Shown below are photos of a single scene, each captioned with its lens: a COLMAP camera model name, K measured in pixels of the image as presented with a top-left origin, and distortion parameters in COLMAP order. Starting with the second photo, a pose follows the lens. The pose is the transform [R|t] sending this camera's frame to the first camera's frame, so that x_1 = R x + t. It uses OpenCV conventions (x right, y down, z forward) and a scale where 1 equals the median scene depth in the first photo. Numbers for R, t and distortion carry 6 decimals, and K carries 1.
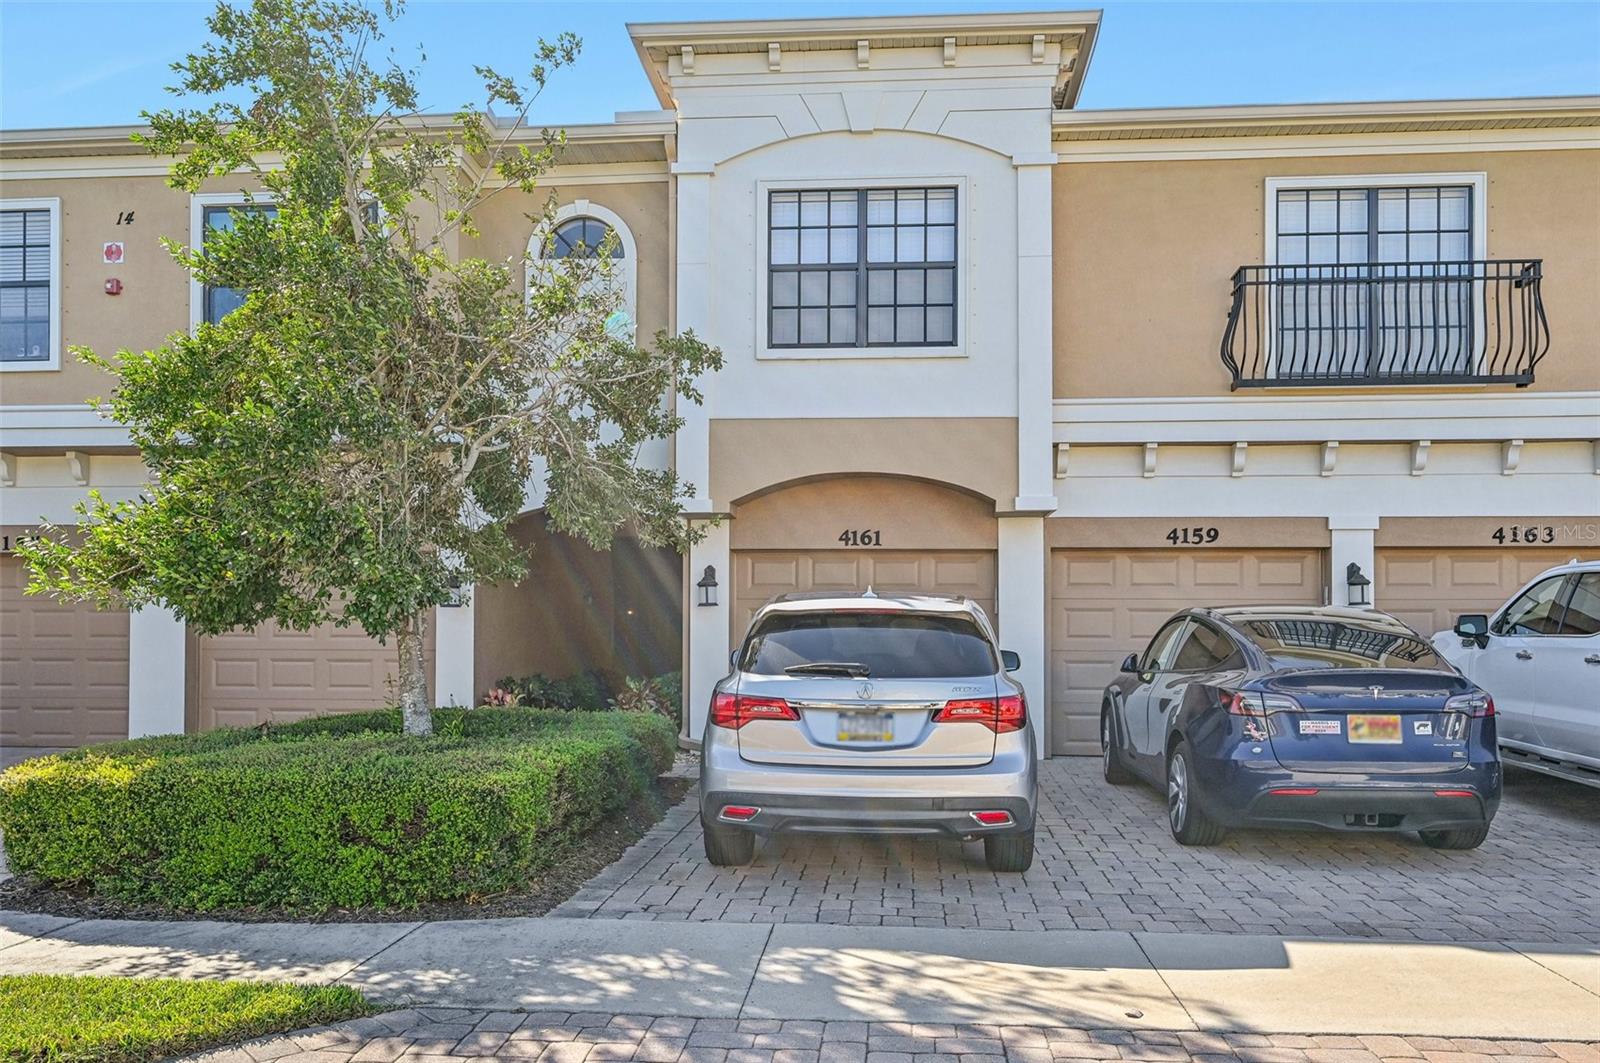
lens RADIAL K [[1255.8, 0, 796.4], [0, 1255.8, 613.8], [0, 0, 1]] dist [0.005997, -0.011851]
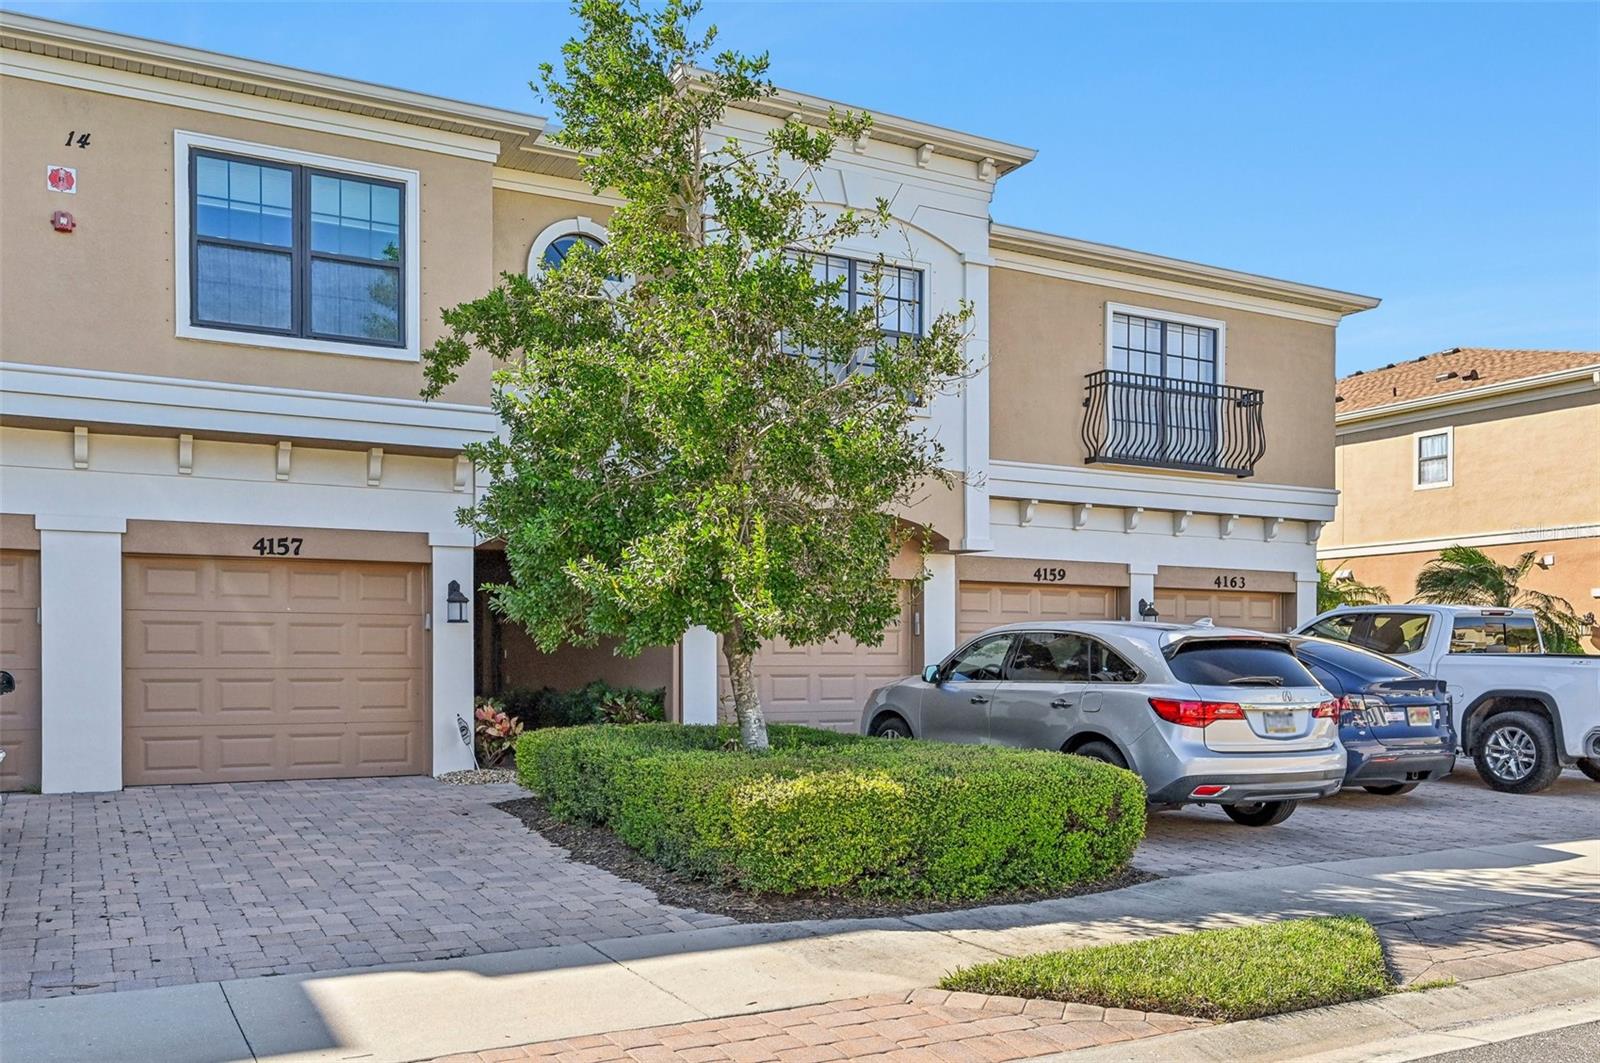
lens RADIAL K [[1255.8, 0, 789.0], [0, 1255.8, 650.5], [0, 0, 1]] dist [0.005997, -0.011851]
pose [[0.849273, 0.001645, 0.527951, -0.599365], [-0.011794, 0.999805, 0.015856, -0.002467], [-0.527821, -0.019692, 0.849127, 0.062109]]
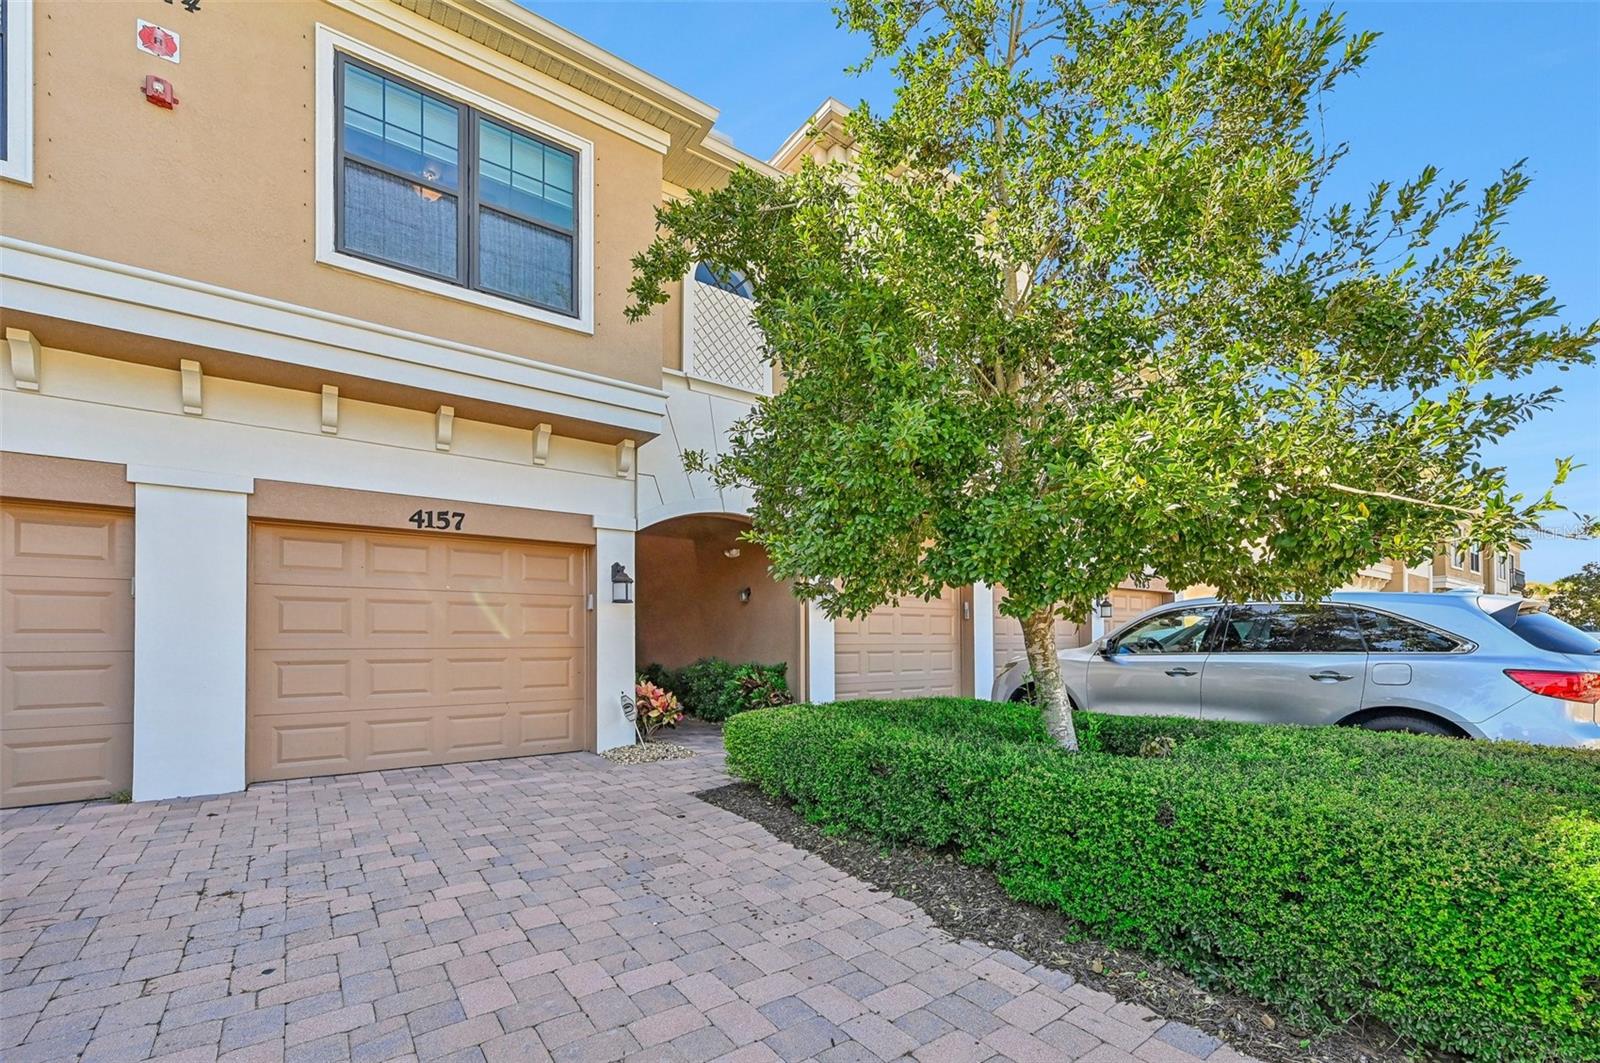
lens RADIAL K [[655.2, 0, 806.7], [0, 655.2, 626.1], [0, 0, 1]] dist [0.001942, -0.001793]
pose [[0.757333, 0.010119, 0.652950, -0.531232], [-0.007056, 0.999948, -0.007313, 0.016630], [-0.652991, 0.000932, 0.757365, 0.548993]]
